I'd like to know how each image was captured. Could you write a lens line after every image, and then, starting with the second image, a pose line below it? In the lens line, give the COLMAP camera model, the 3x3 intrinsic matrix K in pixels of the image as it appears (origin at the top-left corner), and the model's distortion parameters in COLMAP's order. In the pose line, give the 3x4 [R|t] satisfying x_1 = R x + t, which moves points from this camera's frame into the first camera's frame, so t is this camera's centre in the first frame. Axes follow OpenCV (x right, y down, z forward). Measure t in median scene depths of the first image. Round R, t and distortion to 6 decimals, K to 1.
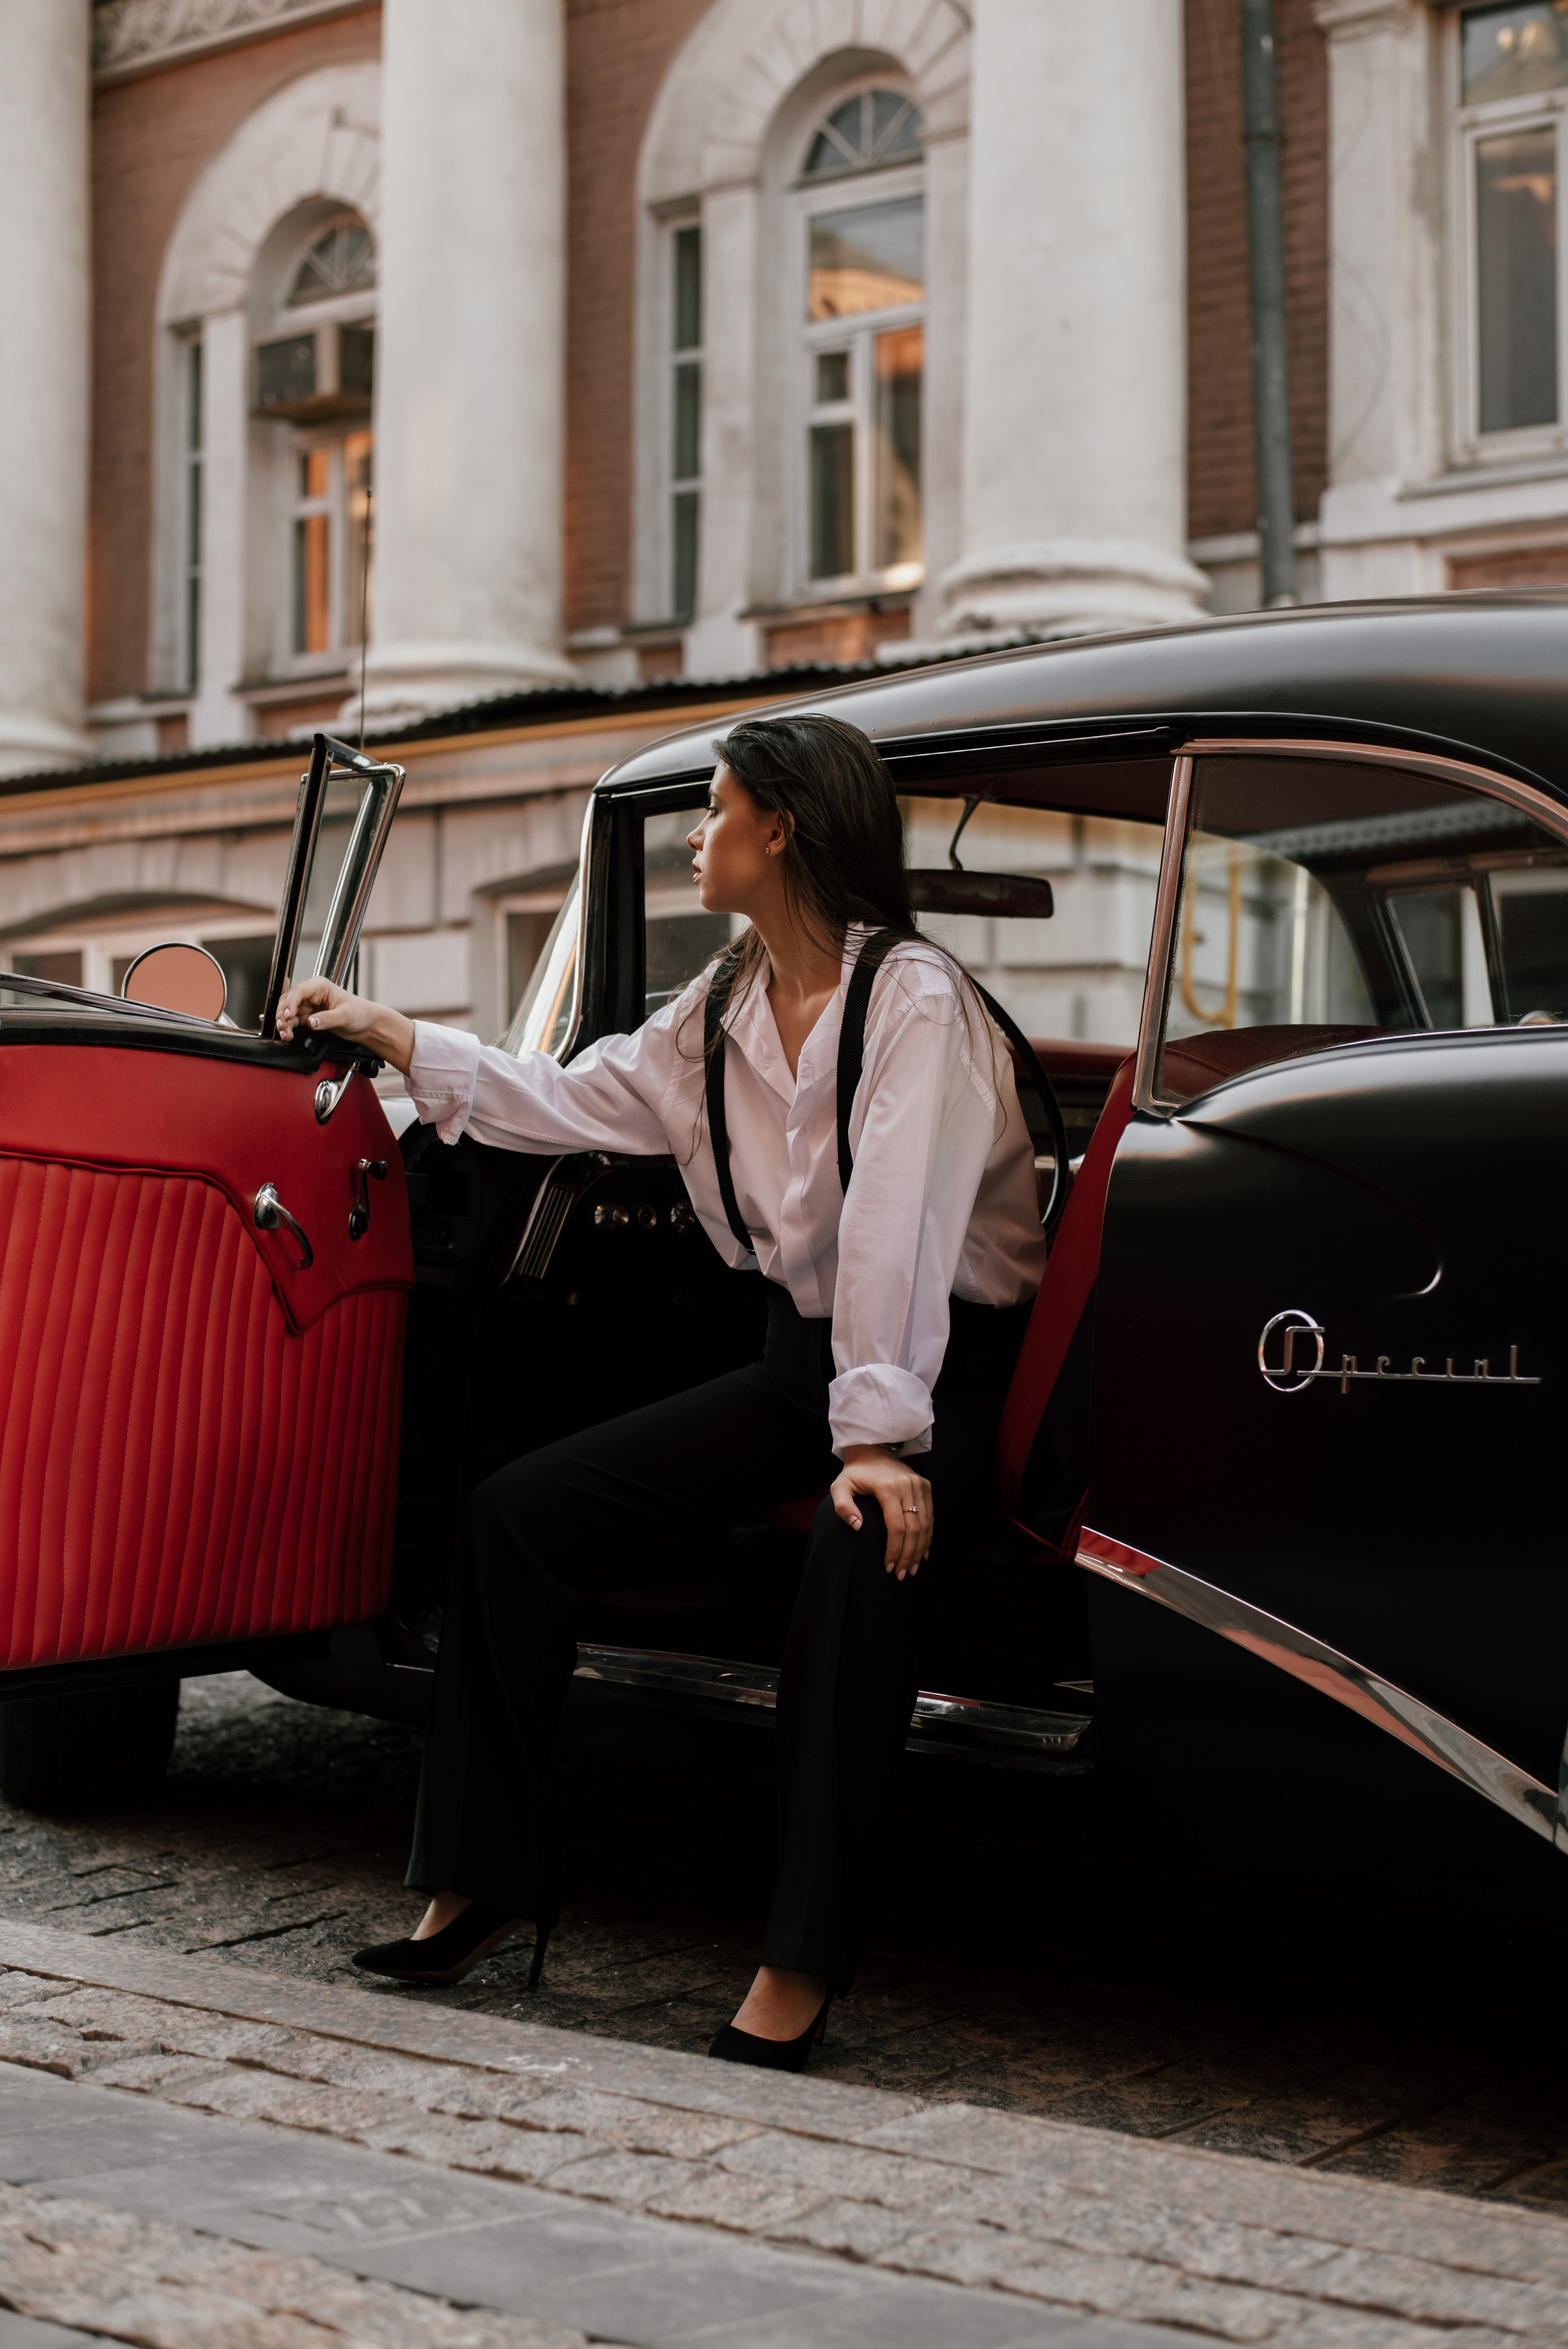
lens RADIAL K [[3491.2, 0, 784.0], [0, 3491.2, 1174.5], [0, 0, 1]] dist [-0.081371, 0.089239]
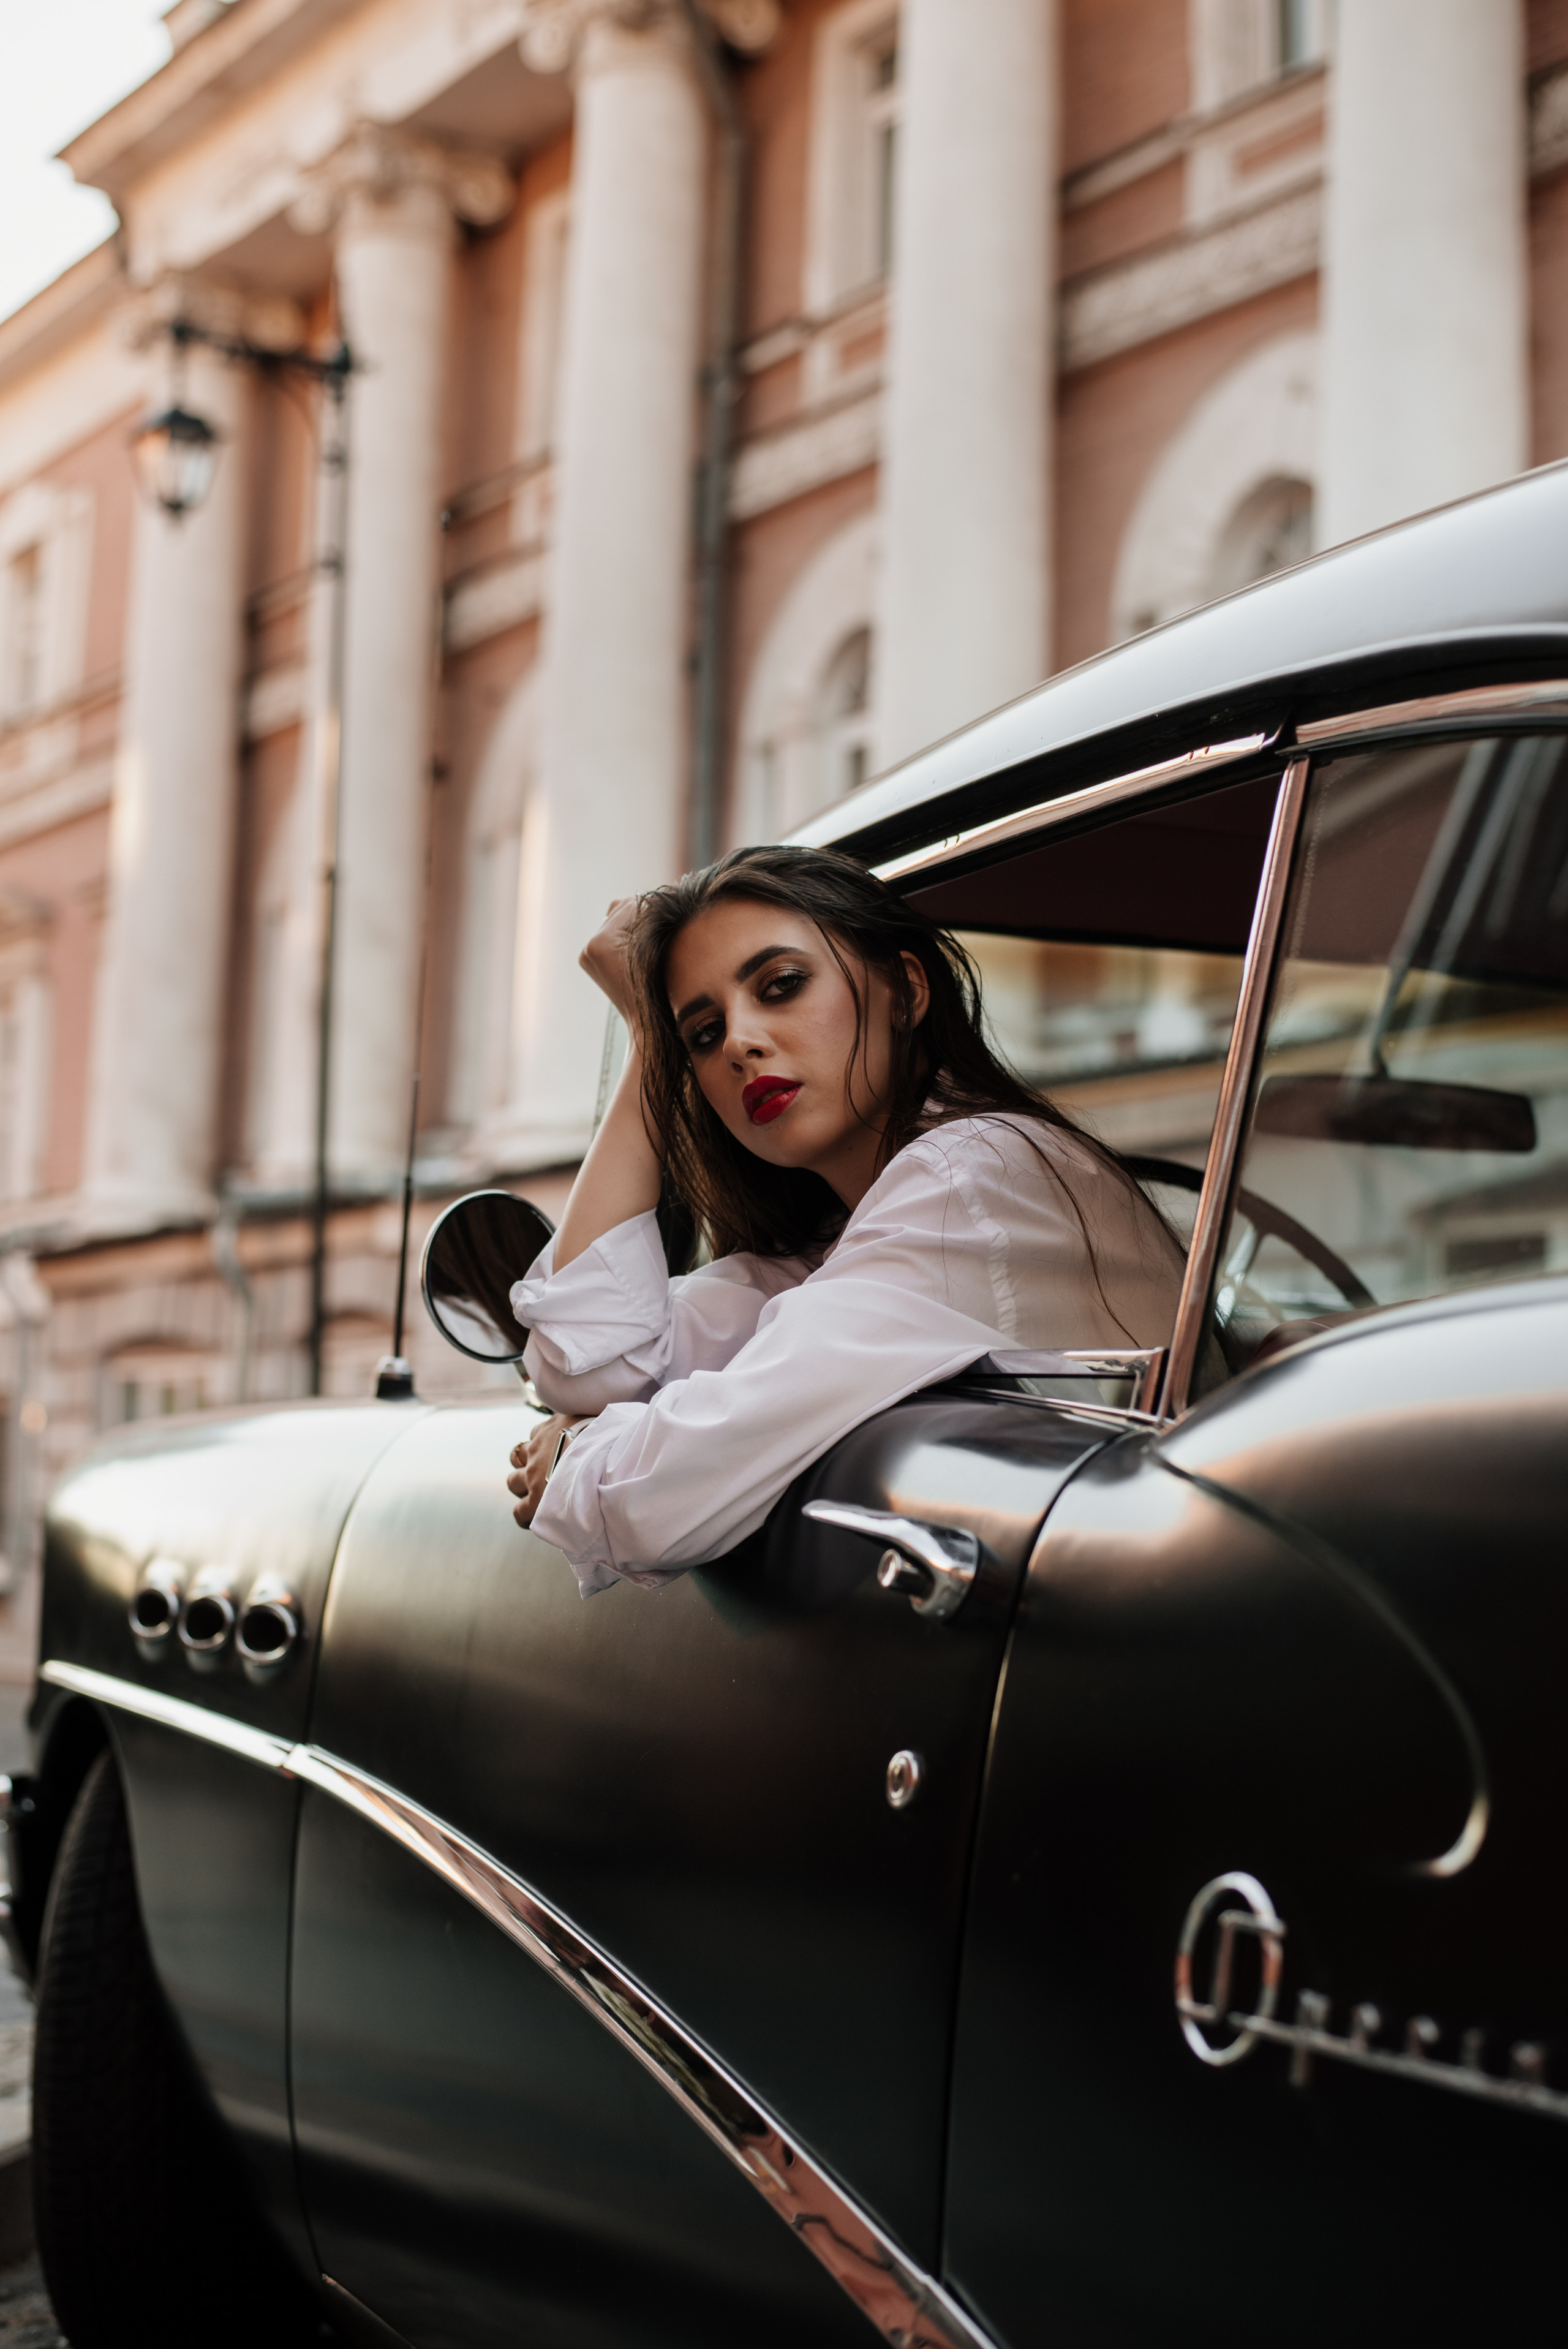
lens RADIAL K [[3469.0, 0, 784.0], [0, 3469.0, 1174.5], [0, 0, 1]] dist [-0.051624, -0.046014]
pose [[0.947145, 0.000810, -0.320805, 0.041844], [-0.032428, 0.995116, -0.093229, -0.001391], [0.319163, 0.098705, 0.942546, 0.098545]]
